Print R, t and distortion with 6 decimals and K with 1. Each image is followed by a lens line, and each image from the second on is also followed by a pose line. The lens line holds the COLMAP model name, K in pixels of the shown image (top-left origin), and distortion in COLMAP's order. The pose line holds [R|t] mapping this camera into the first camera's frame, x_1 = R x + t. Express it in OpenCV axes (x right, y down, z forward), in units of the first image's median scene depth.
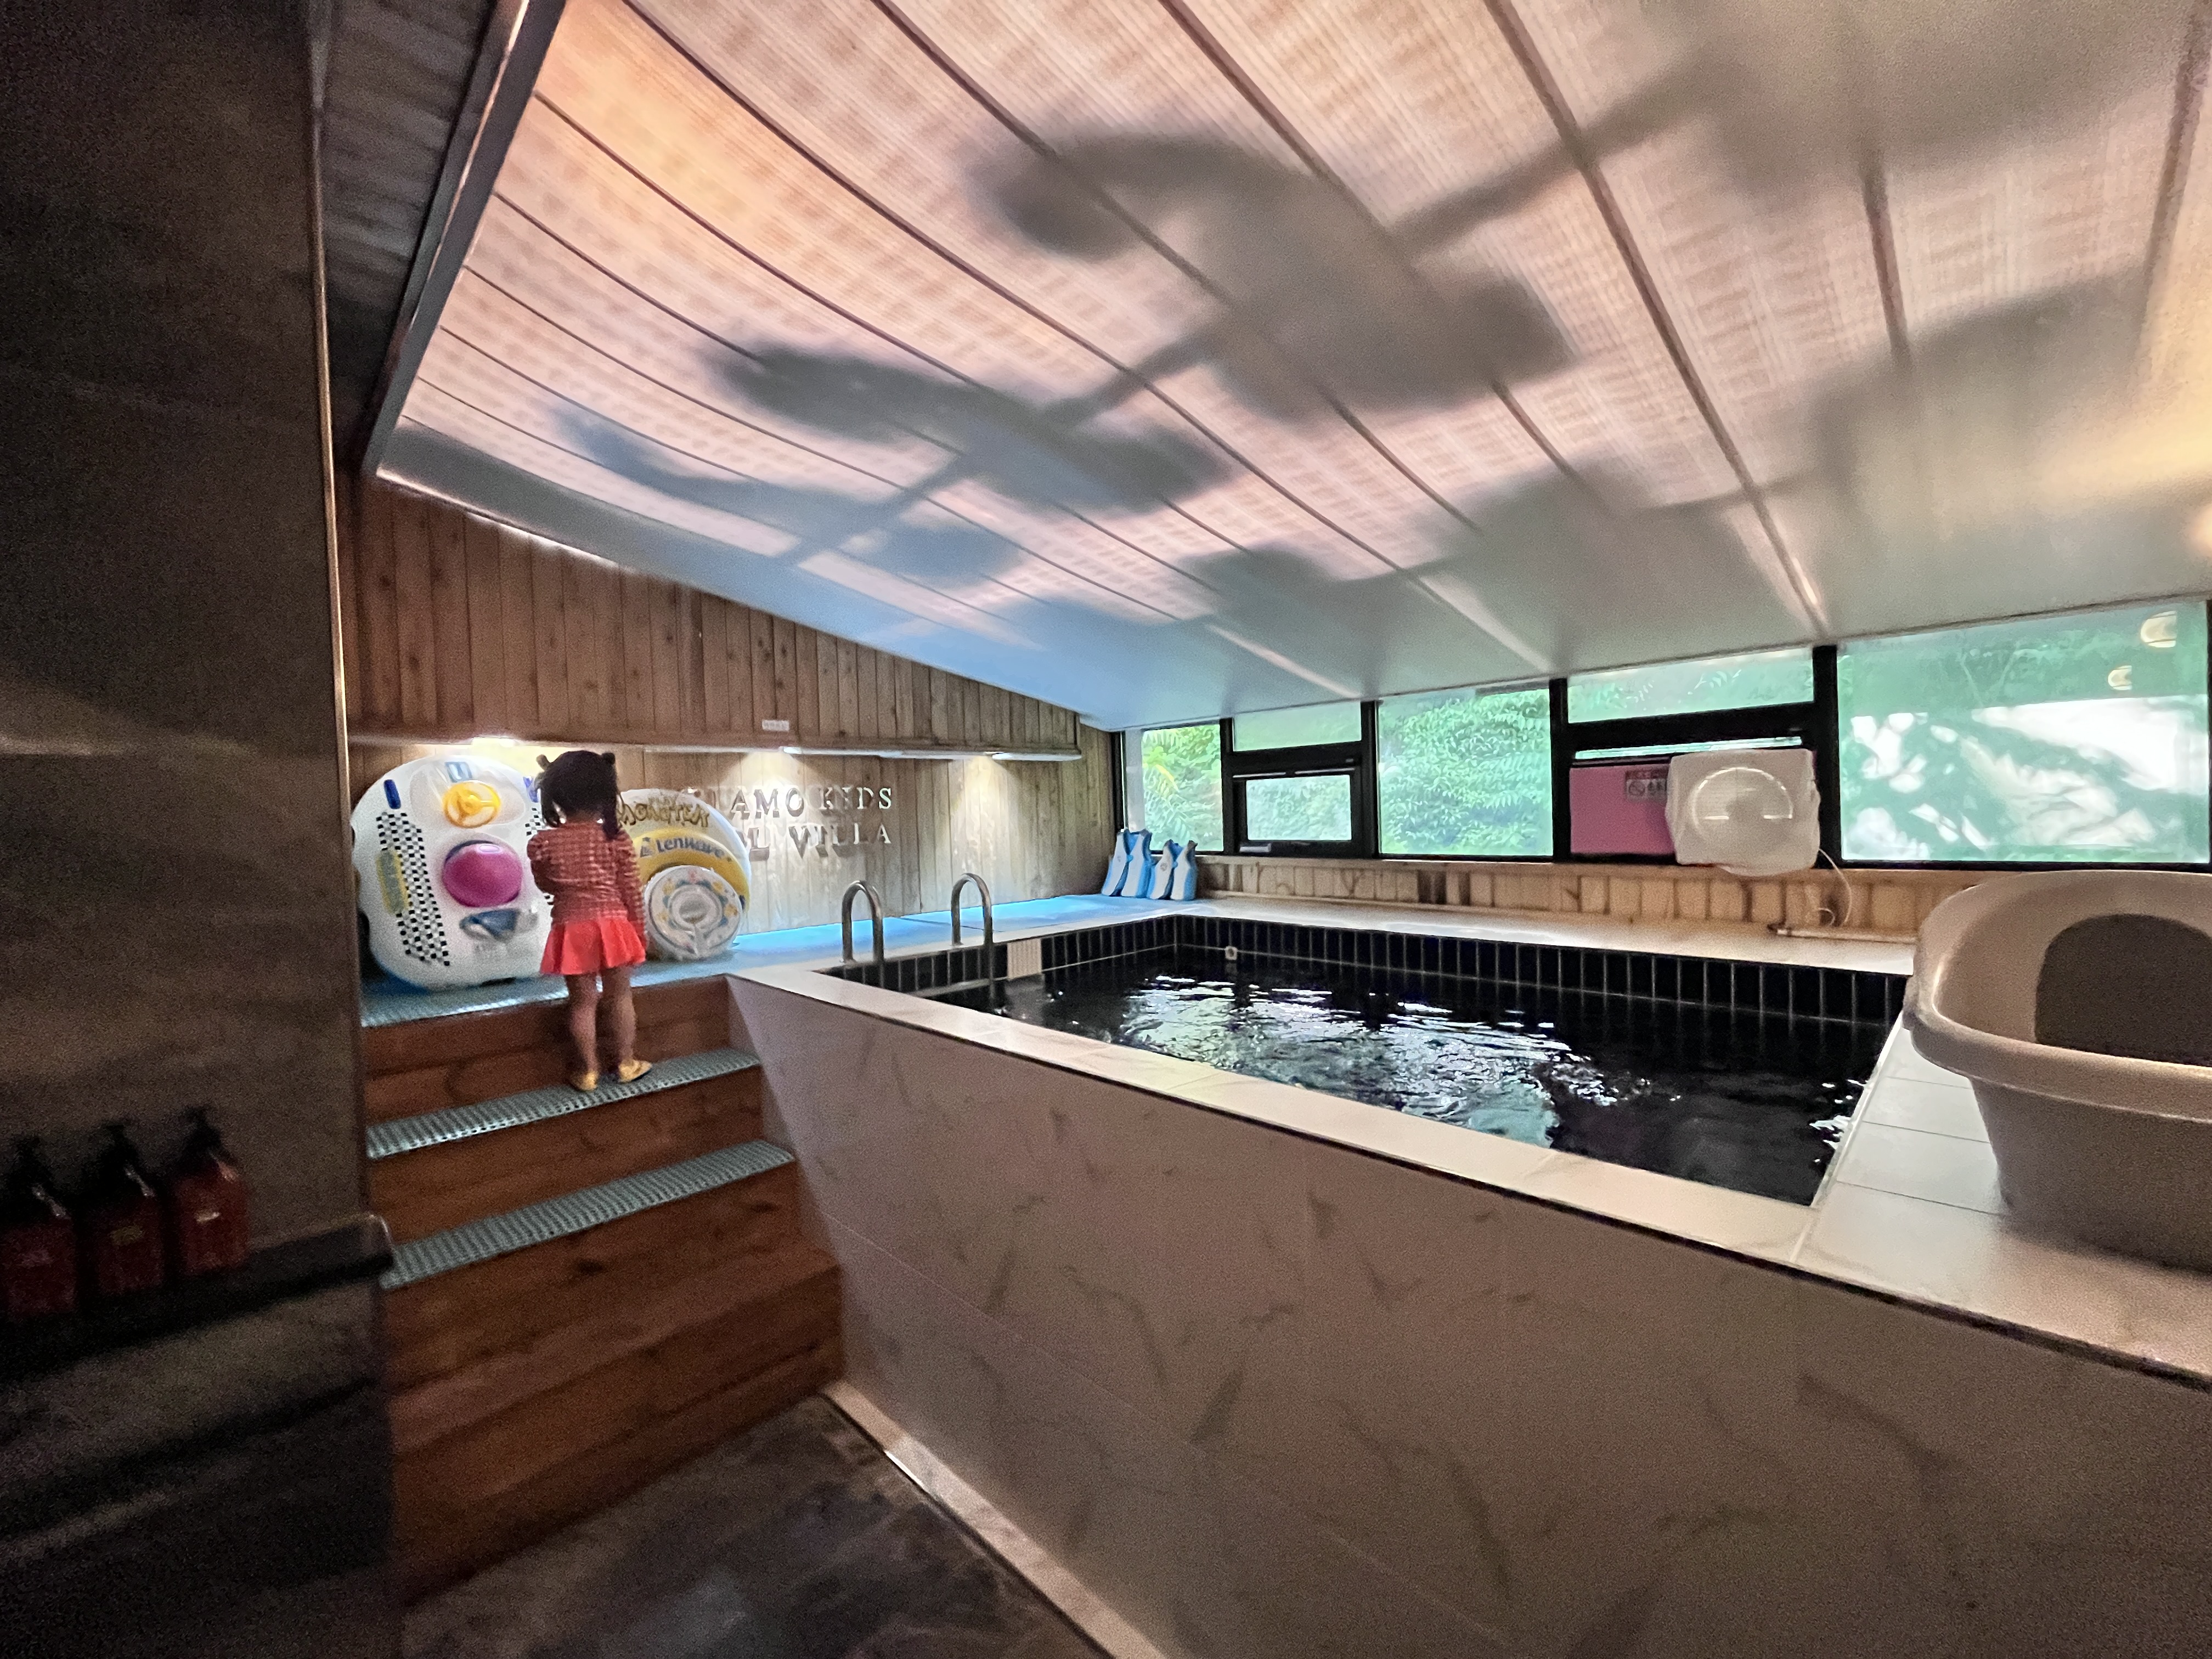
lens RADIAL K [[822.0, 0, 1106.0], [0, 822.0, 829.5], [0, 0, 1]] dist [0.000145, 0.000004]
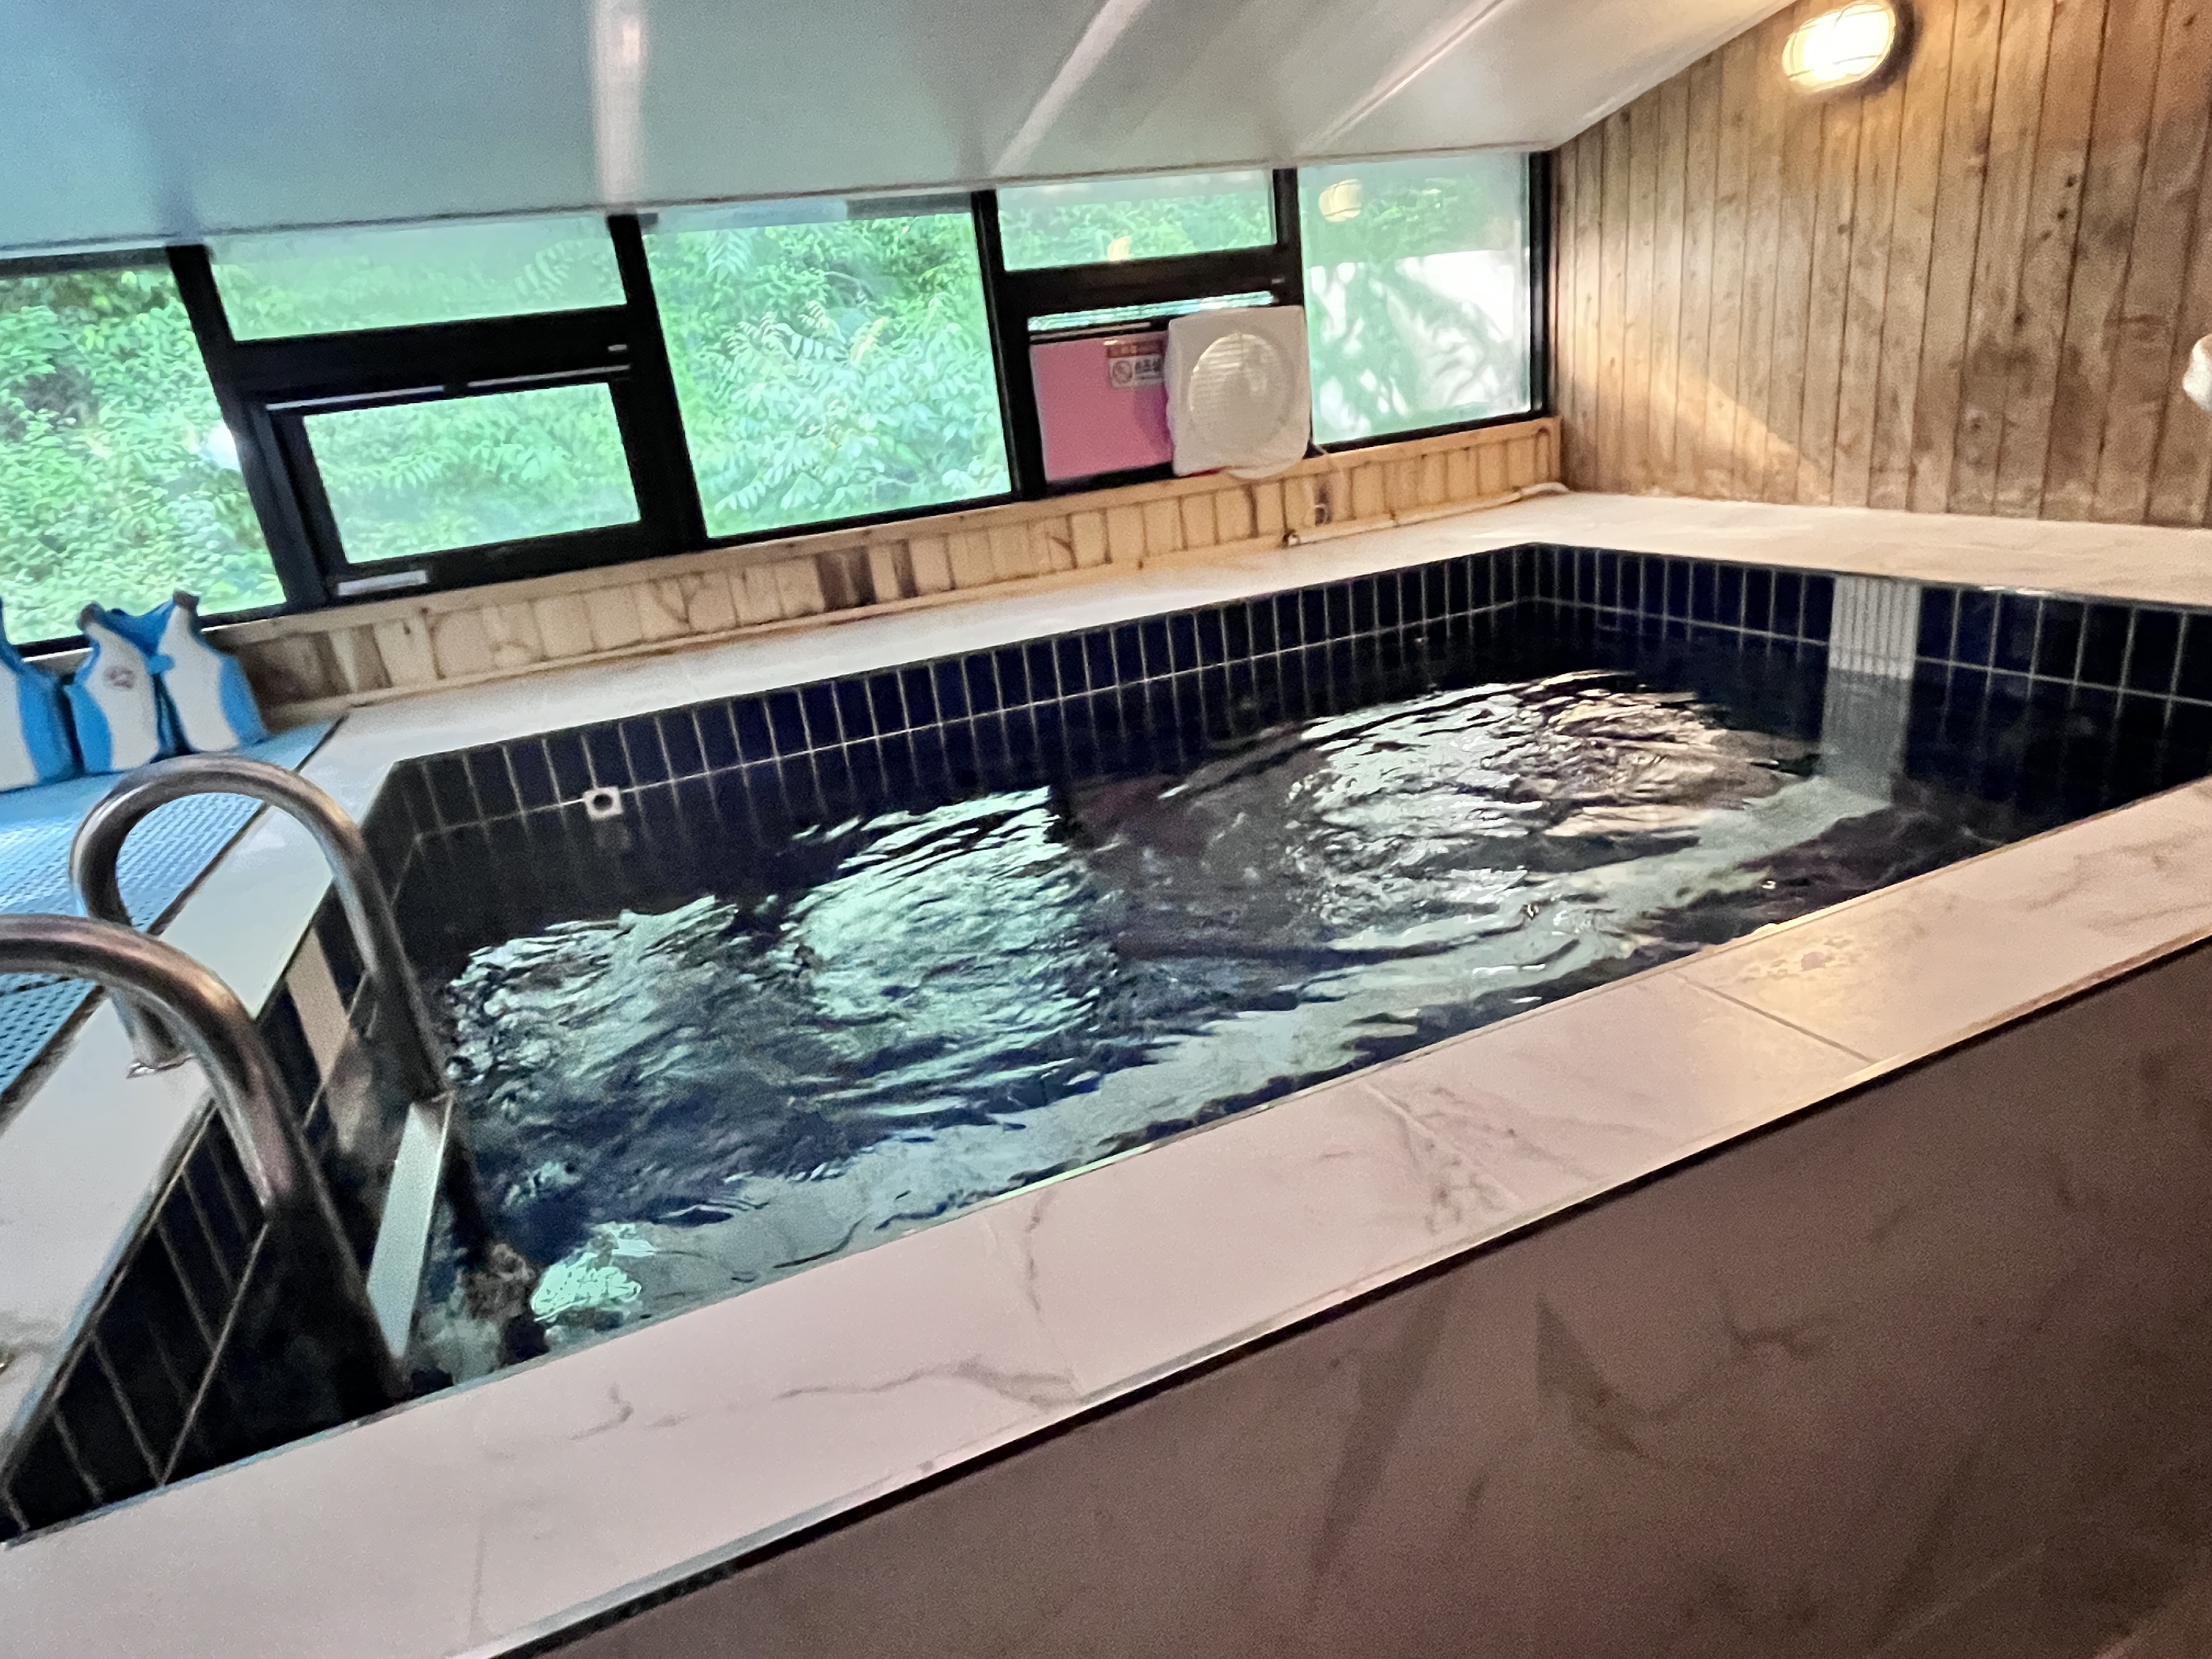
lens RADIAL K [[1234.9, 0, 1106.0], [0, 1234.9, 829.5], [0, 0, 1]] dist [0.000114, -0.000102]
pose [[0.401781, -0.340620, 0.850029, -0.356451], [0.122568, 0.939898, 0.318698, -0.019631], [-0.907496, -0.023861, 0.419383, 0.526872]]
